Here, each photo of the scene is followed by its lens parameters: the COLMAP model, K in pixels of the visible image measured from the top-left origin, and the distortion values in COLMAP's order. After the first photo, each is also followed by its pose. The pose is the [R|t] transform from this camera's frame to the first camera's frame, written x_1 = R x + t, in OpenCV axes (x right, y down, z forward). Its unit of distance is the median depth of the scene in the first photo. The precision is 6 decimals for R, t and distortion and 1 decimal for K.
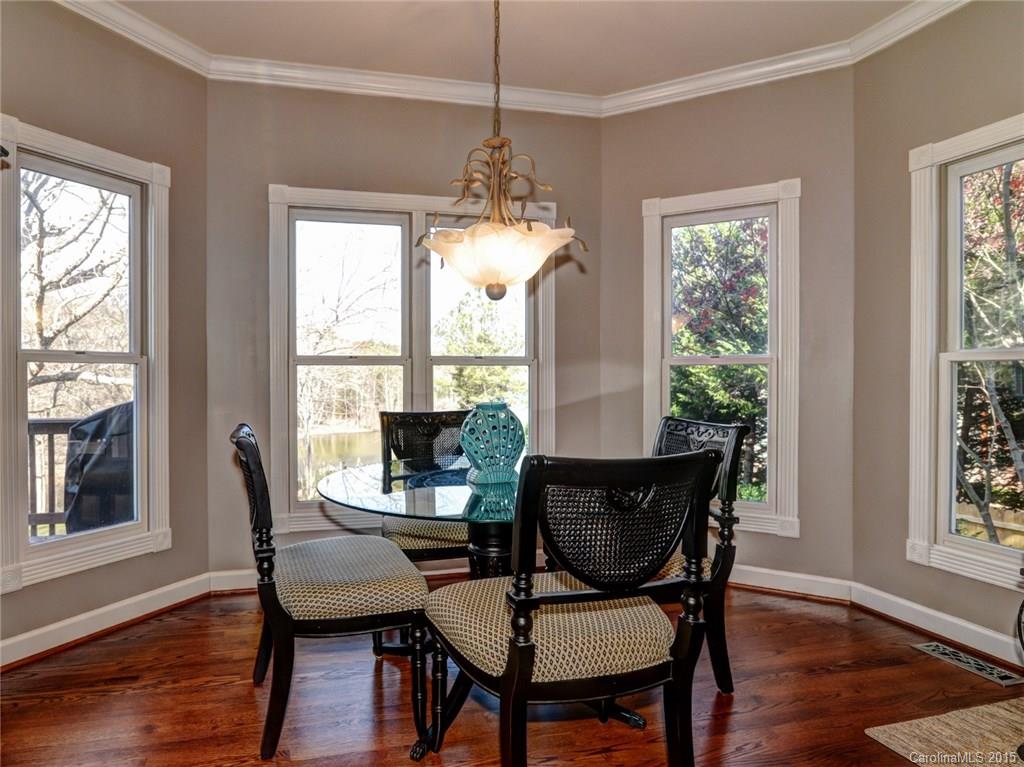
lens RADIAL K [[532.1, 0, 510.3], [0, 532.1, 387.8], [0, 0, 1]] dist [-0.012307, -0.000988]
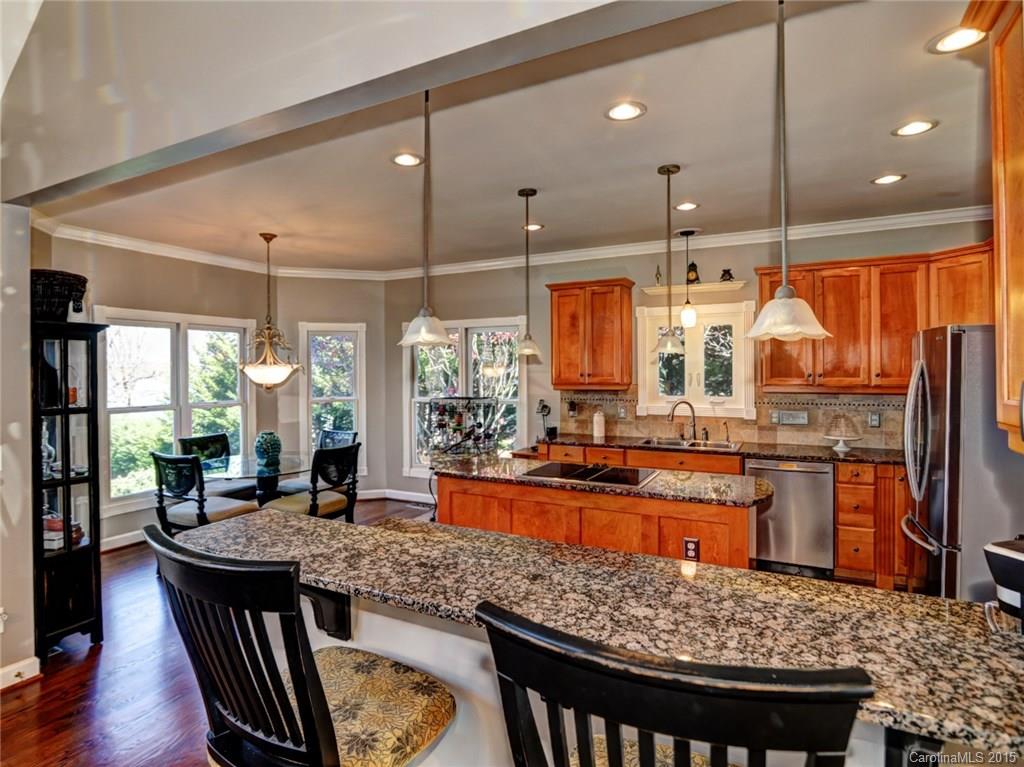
lens RADIAL K [[532.1, 0, 510.3], [0, 532.1, 387.8], [0, 0, 1]] dist [-0.012307, -0.000988]
pose [[0.621906, -0.016695, 0.782914, -0.931465], [0.000584, 0.999782, 0.020856, -0.162741], [-0.783091, -0.012513, 0.621781, -1.005421]]
